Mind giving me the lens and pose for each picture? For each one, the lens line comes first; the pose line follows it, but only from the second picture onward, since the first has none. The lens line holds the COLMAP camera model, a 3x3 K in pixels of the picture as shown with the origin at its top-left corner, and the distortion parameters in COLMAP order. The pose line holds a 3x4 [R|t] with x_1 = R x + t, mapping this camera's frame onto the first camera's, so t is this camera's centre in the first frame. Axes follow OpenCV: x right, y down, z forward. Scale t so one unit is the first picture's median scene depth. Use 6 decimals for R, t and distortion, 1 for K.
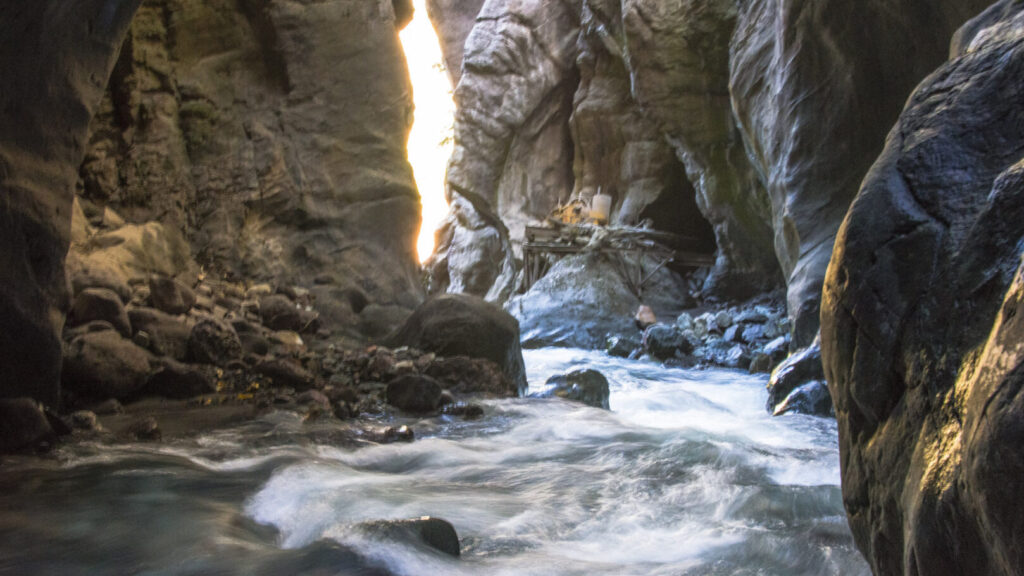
lens RADIAL K [[998.3, 0, 510.2], [0, 998.3, 305.6], [0, 0, 1]] dist [-0.005563, 0.000000]
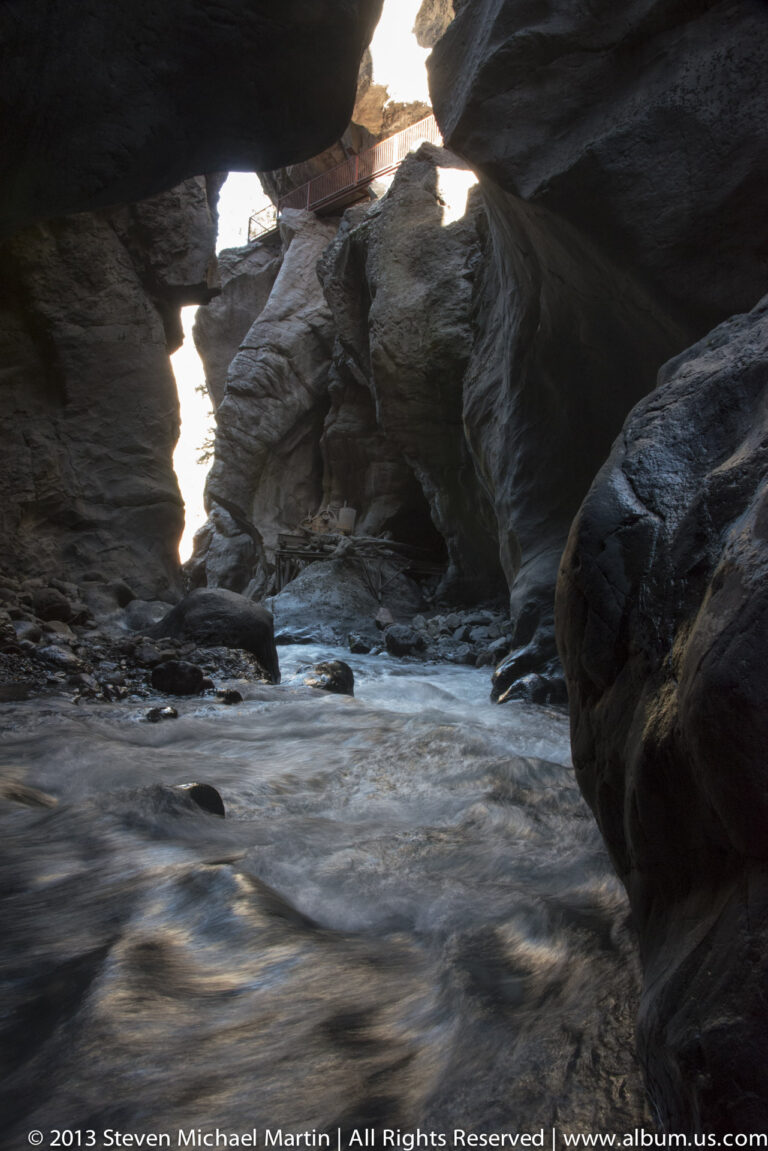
lens RADIAL K [[902.8, 0, 386.1], [0, 902.8, 585.7], [0, 0, 1]] dist [-0.150181, 0.067601]
pose [[0.990110, 0.024301, 0.138171, -0.003591], [-0.020564, 0.999385, -0.028411, 0.004415], [-0.138776, 0.025289, 0.990001, 0.001068]]
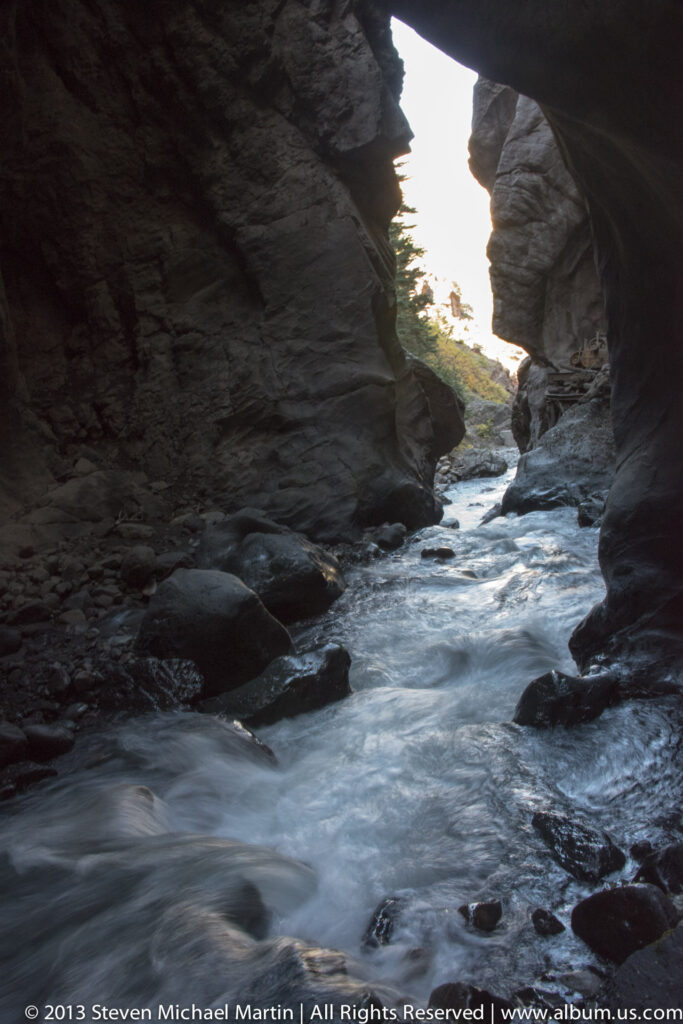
lens RADIAL K [[803.2, 0, 345.6], [0, 803.2, 521.6], [0, 0, 1]] dist [-0.150181, 0.067601]
pose [[0.891509, -0.073697, -0.446968, 0.244485], [0.139545, 0.983375, 0.116190, -0.072701], [0.430974, -0.165957, 0.886972, 0.228178]]
